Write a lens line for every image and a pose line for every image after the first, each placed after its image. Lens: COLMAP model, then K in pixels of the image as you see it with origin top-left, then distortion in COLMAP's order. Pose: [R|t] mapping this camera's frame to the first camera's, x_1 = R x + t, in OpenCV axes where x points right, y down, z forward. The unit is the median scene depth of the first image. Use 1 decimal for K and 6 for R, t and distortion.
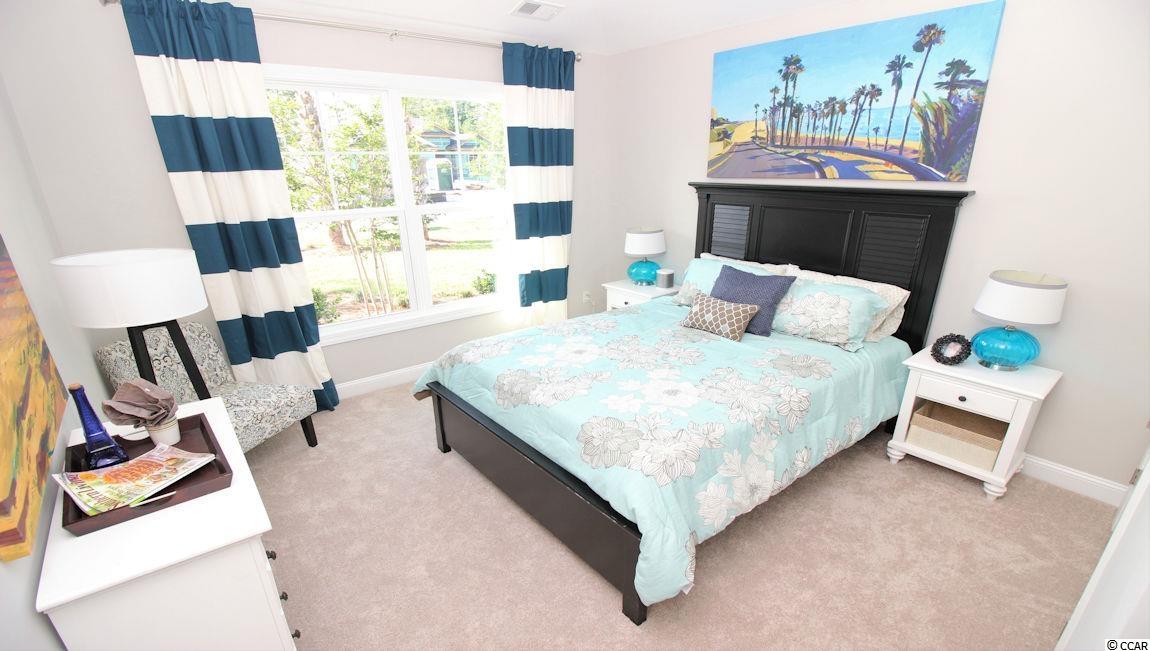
lens RADIAL K [[538.5, 0, 579.6], [0, 538.5, 306.4], [0, 0, 1]] dist [-0.000280, -0.017086]
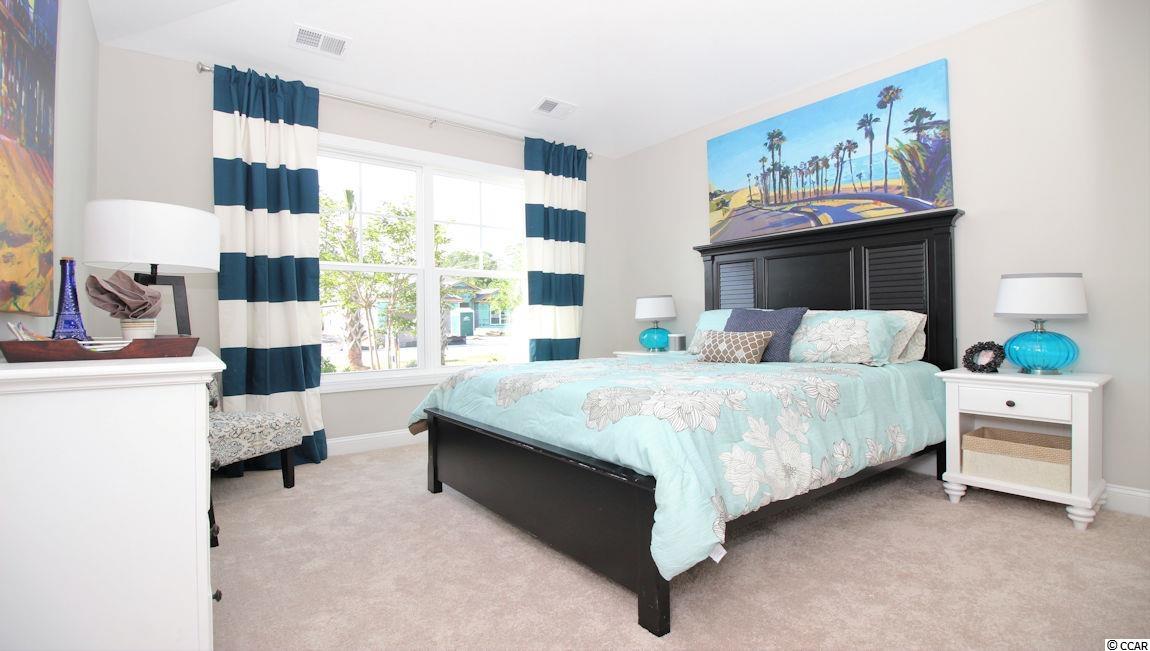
lens RADIAL K [[531.7, 0, 586.3], [0, 531.7, 325.8], [0, 0, 1]] dist [-0.000036, -0.016657]
pose [[0.999720, -0.002047, -0.023560, 0.019454], [-0.007242, 0.921887, -0.387391, 0.380979], [0.022513, 0.387453, 0.921614, 0.107005]]
